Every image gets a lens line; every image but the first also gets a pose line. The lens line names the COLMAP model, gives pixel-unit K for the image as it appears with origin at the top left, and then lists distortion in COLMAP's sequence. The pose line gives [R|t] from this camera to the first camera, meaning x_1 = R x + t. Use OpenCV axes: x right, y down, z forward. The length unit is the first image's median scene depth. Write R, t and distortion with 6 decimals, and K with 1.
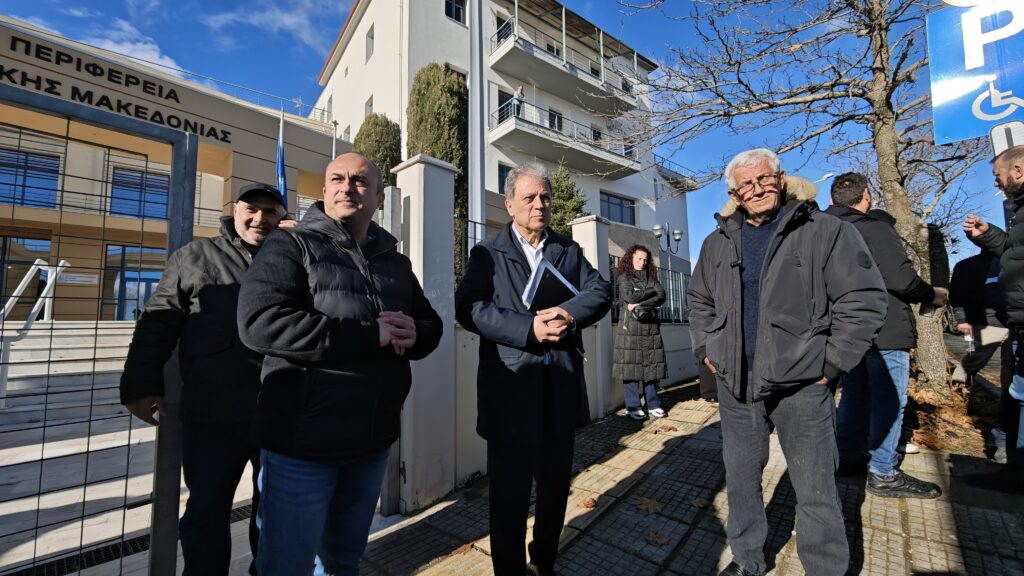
lens RADIAL K [[415.1, 0, 513.7], [0, 415.1, 283.4], [0, 0, 1]] dist [-0.001682, -0.000377]
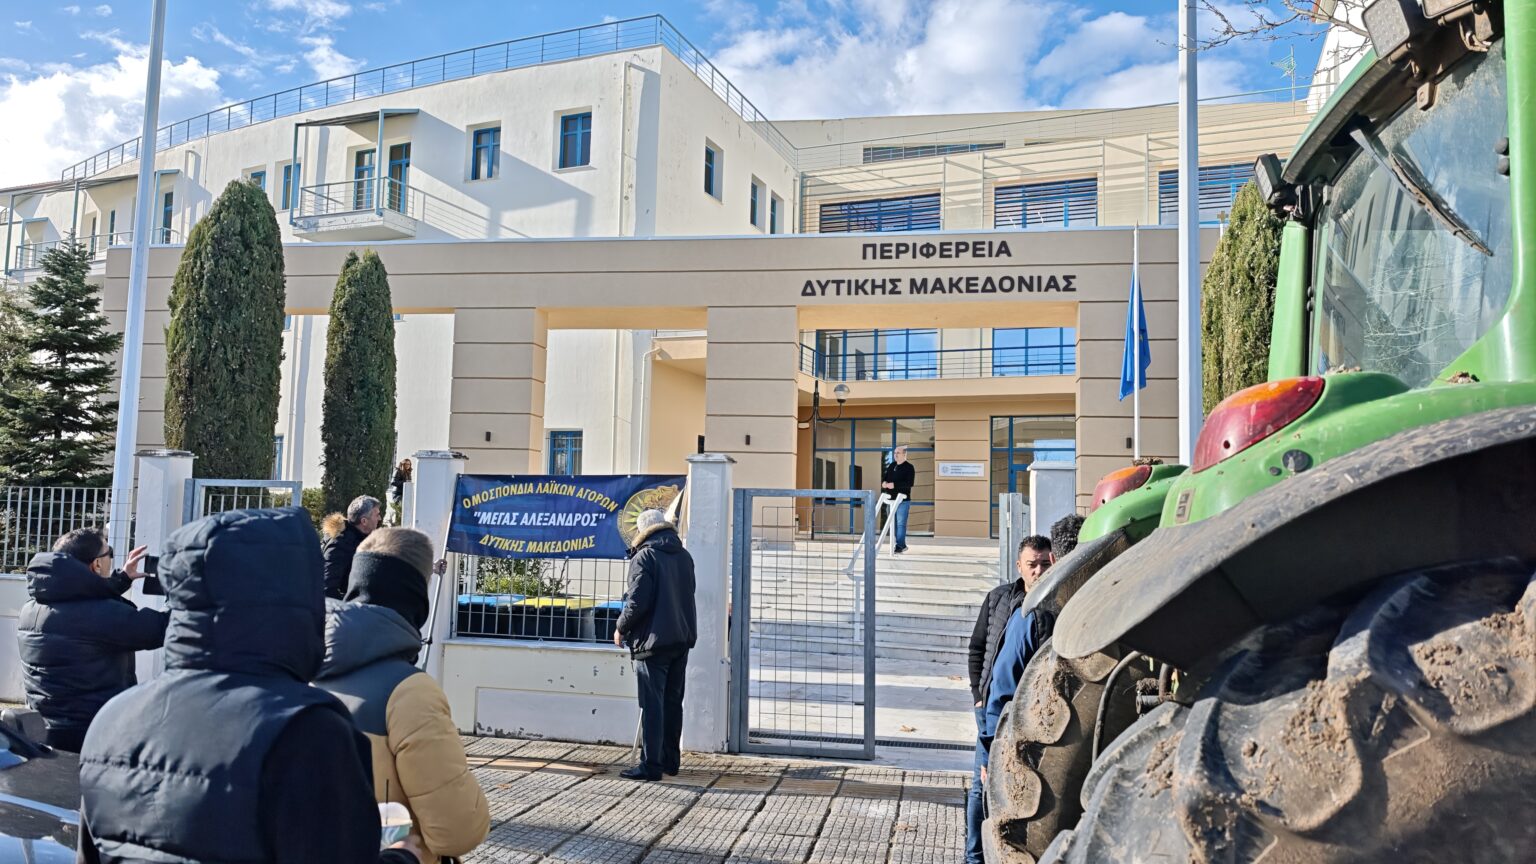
lens RADIAL K [[1014.6, 0, 768.8], [0, 1014.6, 429.0], [0, 0, 1]] dist [0.000231, 0.000099]
pose [[0.502468, -0.044431, -0.863453, 0.532521], [0.043393, 0.998716, -0.026140, -0.106258], [0.863506, -0.024333, 0.503751, -0.292230]]
